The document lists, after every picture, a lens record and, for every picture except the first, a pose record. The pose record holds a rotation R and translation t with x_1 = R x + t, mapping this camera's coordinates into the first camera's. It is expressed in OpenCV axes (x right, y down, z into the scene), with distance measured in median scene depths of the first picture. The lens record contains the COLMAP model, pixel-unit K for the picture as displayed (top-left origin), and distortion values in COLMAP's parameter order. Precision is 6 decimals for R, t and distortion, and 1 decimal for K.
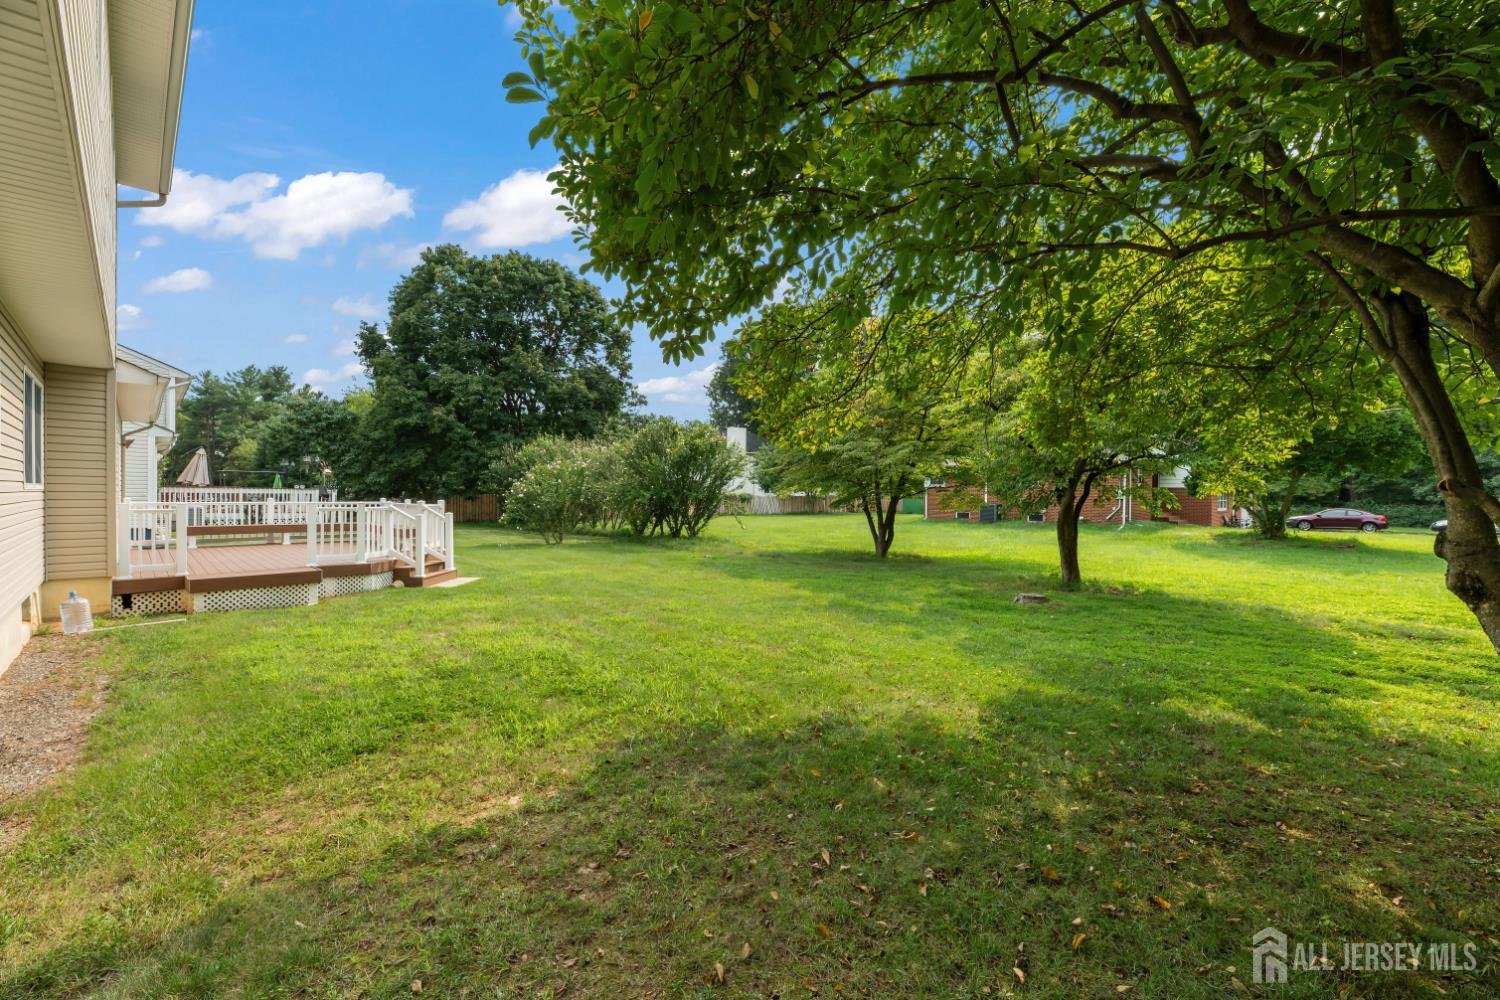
lens RADIAL K [[604.8, 0, 750.6], [0, 604.8, 496.7], [0, 0, 1]] dist [-0.002969, -0.002140]
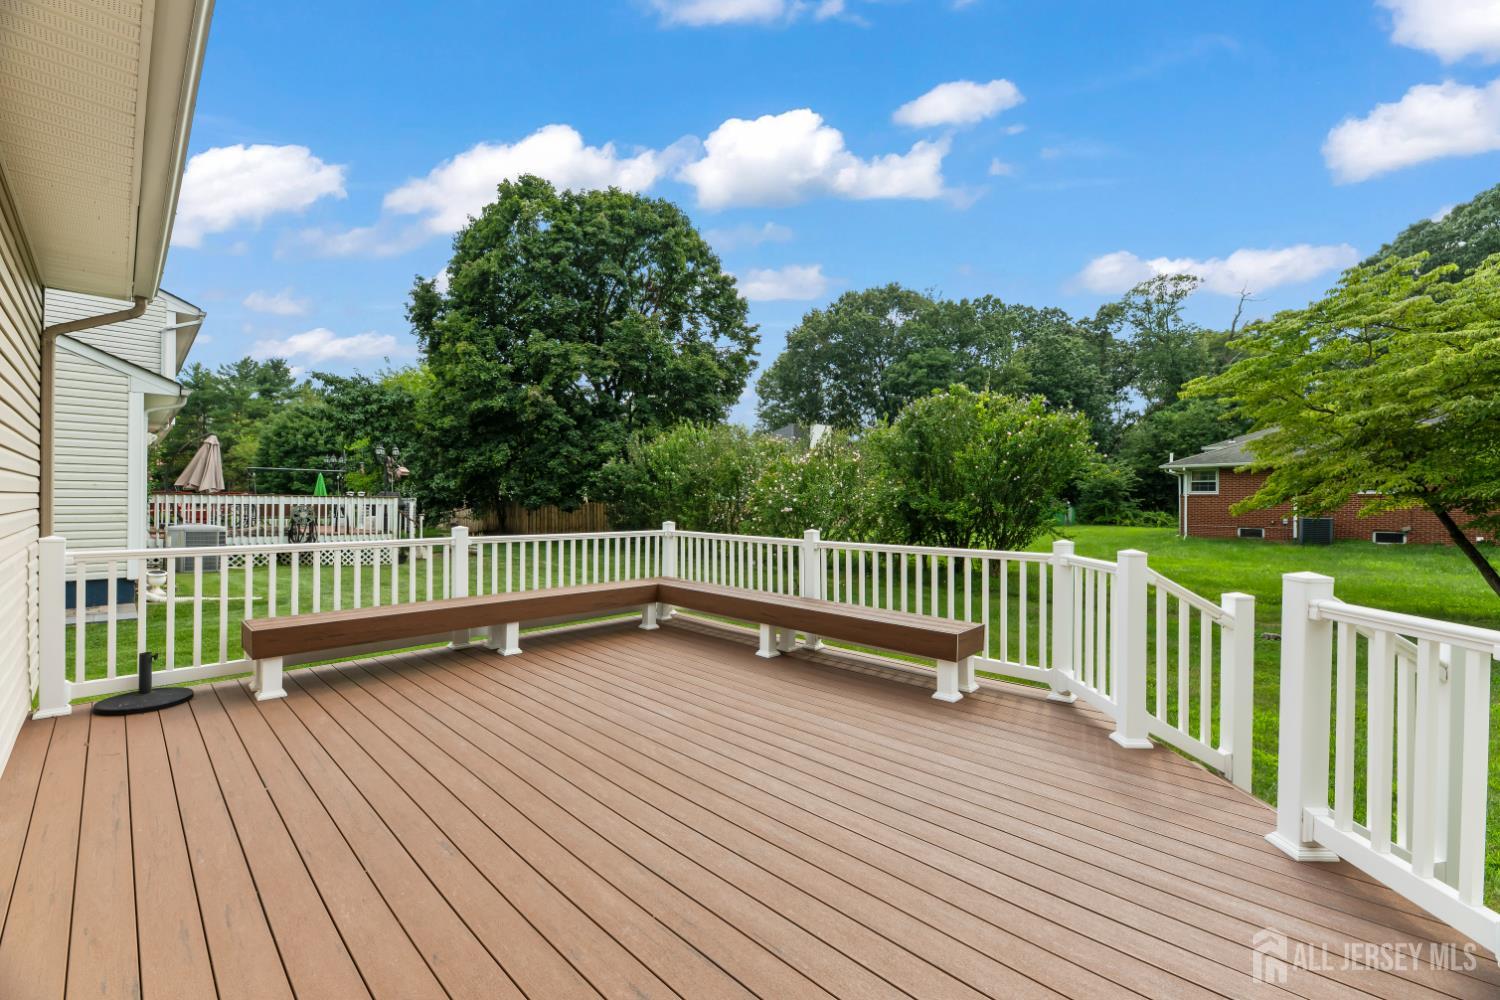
lens RADIAL K [[604.8, 0, 748.6], [0, 604.8, 499.3], [0, 0, 1]] dist [-0.002969, -0.002140]
pose [[0.999907, 0.001546, 0.013559, -0.256923], [-0.001463, 0.999980, -0.006188, -0.005529], [-0.013569, 0.006167, 0.999889, 0.257150]]
